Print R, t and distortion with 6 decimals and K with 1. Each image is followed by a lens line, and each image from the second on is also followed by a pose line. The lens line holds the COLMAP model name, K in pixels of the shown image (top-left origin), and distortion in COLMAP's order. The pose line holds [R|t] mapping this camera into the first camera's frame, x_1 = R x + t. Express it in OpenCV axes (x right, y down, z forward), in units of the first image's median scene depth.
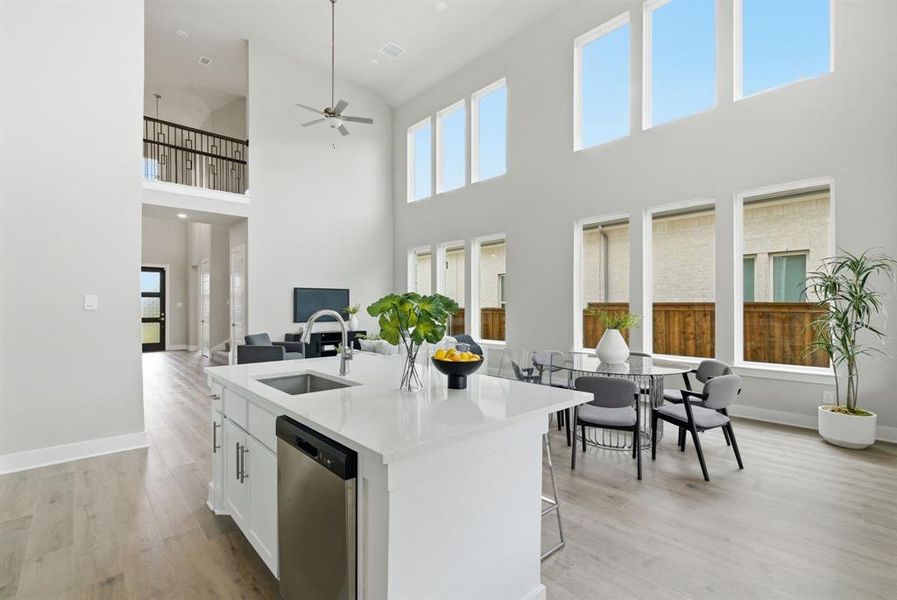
lens RADIAL K [[409.7, 0, 455.9], [0, 409.7, 303.6], [0, 0, 1]] dist [0.006014, 0.000196]
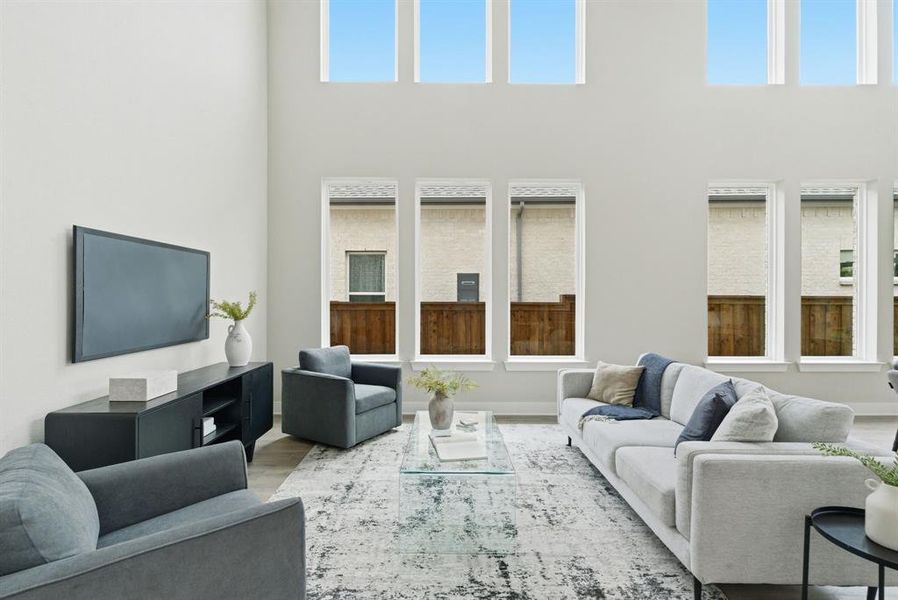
lens RADIAL K [[410.2, 0, 441.2], [0, 410.2, 295.2], [0, 0, 1]] dist [0.006014, 0.000196]
pose [[0.676811, 0.006877, 0.736124, -0.456879], [-0.004780, 0.999976, -0.004947, 0.004652], [-0.736141, -0.000171, 0.676828, 0.700674]]
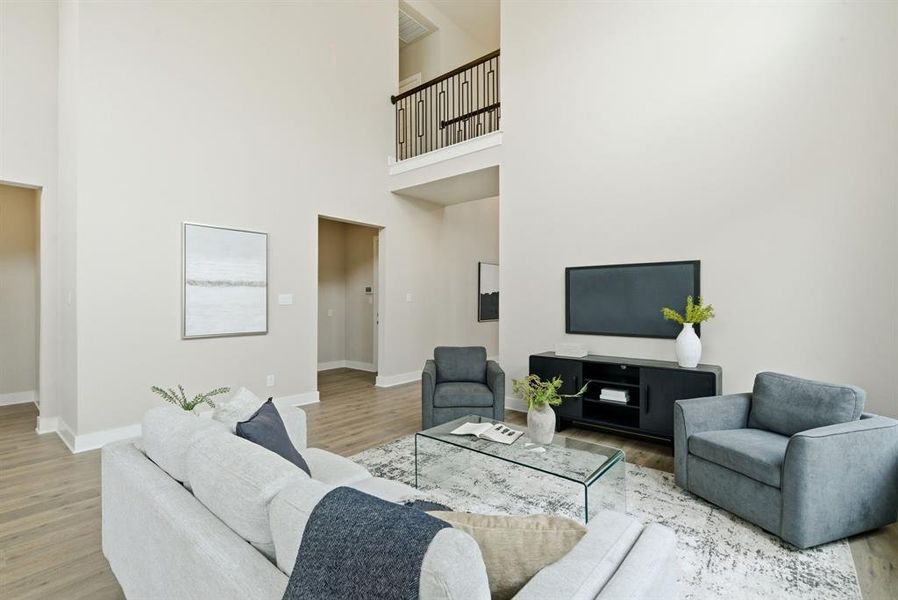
lens RADIAL K [[410.2, 0, 444.5], [0, 410.2, 298.7], [0, 0, 1]] dist [0.006014, 0.000196]
pose [[0.138970, -0.004793, -0.990285, 0.128309], [-0.002109, 0.999985, -0.005136, 0.005264], [0.990294, 0.002802, 0.138958, 0.820456]]
